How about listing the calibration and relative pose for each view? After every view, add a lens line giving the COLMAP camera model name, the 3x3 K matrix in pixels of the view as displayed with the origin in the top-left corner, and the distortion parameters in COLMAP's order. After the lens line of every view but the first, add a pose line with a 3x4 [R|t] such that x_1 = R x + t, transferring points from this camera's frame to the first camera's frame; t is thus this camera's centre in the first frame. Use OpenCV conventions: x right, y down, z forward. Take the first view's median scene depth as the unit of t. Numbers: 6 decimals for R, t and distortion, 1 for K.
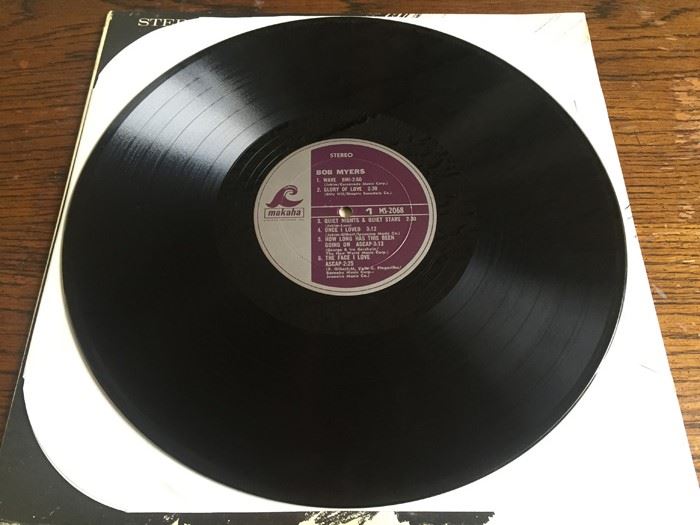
lens RADIAL K [[593.3, 0, 350.0], [0, 593.3, 262.5], [0, 0, 1]] dist [0.005385, -0.000407]
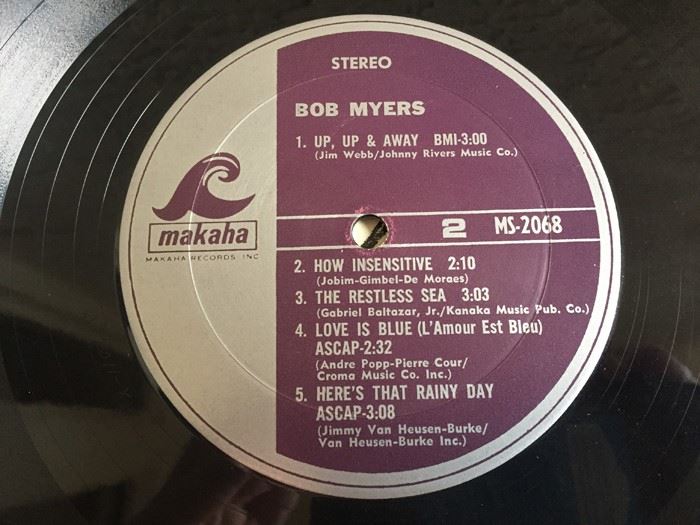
lens RADIAL K [[589.5, 0, 358.0], [0, 589.5, 265.1], [0, 0, 1]] dist [-0.062085, 0.383697]
pose [[0.999983, -0.001372, -0.005687, -0.012977], [0.002576, 0.976098, 0.217315, -0.144152], [0.005253, -0.217326, 0.976085, 0.637962]]
